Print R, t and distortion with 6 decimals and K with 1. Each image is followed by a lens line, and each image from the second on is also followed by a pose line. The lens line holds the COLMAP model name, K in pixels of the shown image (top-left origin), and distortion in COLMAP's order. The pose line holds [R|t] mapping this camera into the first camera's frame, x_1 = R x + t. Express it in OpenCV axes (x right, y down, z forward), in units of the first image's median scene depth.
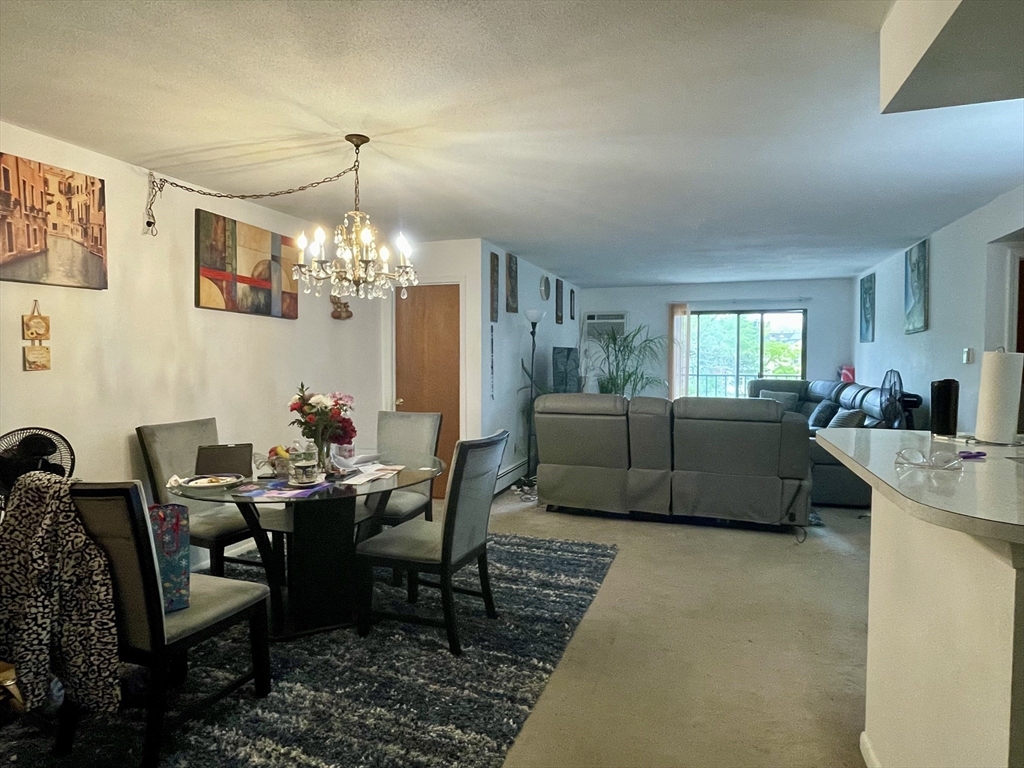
lens RADIAL K [[580.1, 0, 512.0], [0, 580.1, 384.0], [0, 0, 1]] dist [0.000495, 0.000145]
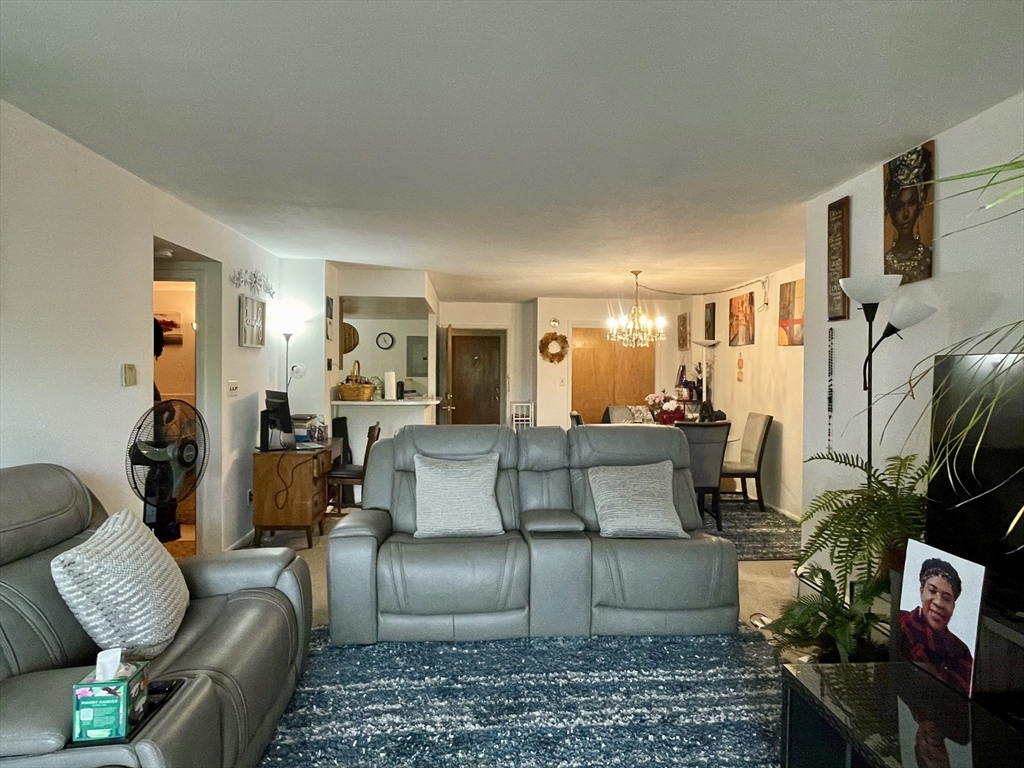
lens RADIAL K [[580.1, 0, 512.0], [0, 580.1, 384.0], [0, 0, 1]] dist [0.000495, 0.000145]
pose [[-0.921033, 0.008538, -0.389390, 0.708478], [-0.017135, 0.997903, 0.062410, -0.109685], [0.389107, 0.064154, -0.918956, 2.057603]]
